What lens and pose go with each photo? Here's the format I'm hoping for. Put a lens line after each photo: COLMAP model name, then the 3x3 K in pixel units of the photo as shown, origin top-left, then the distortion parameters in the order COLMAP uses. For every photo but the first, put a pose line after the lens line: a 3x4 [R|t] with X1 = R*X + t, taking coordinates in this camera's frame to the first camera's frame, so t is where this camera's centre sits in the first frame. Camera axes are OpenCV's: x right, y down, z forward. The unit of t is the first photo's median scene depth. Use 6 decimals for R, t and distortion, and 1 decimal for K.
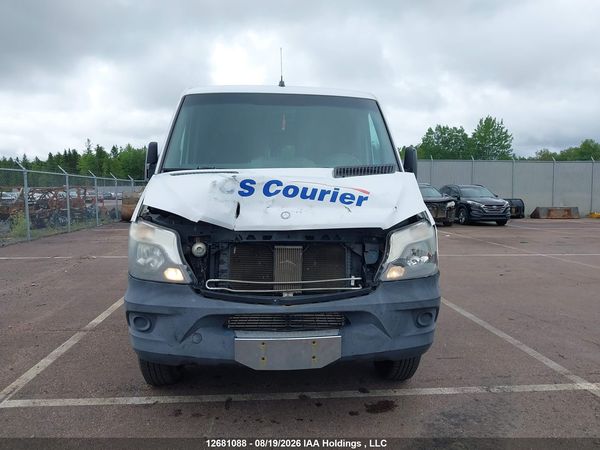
lens RADIAL K [[477.8, 0, 306.2], [0, 477.8, 225.1], [0, 0, 1]] dist [0.007041, -0.004109]
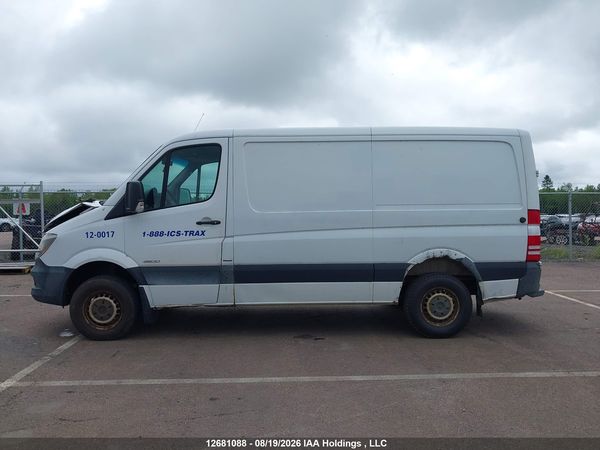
lens RADIAL K [[459.1, 0, 290.6], [0, 459.1, 226.4], [0, 0, 1]] dist [-0.013829, -0.009684]
pose [[-0.055663, 0.024290, -0.998154, 1.731884], [-0.070130, 0.997140, 0.028176, -0.124457], [0.995984, 0.071569, -0.053800, 1.819061]]
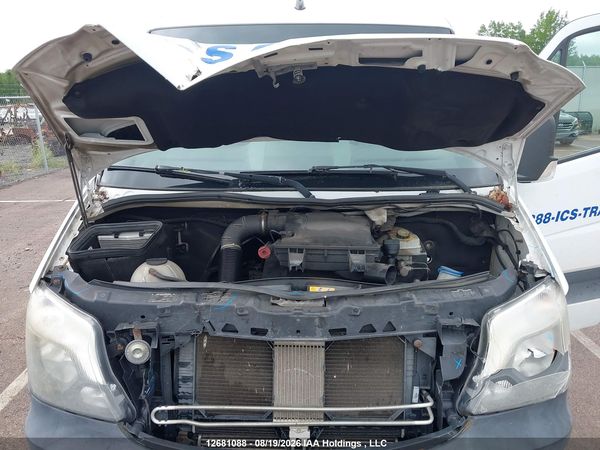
lens RADIAL K [[484.1, 0, 300.0], [0, 484.1, 225.0], [0, 0, 1]] dist [-0.021099, -0.003331]
pose [[0.995903, 0.005074, -0.090282, 0.011136], [0.012002, 0.982173, 0.187594, -0.165603], [0.089625, -0.187909, 0.978089, 0.417924]]
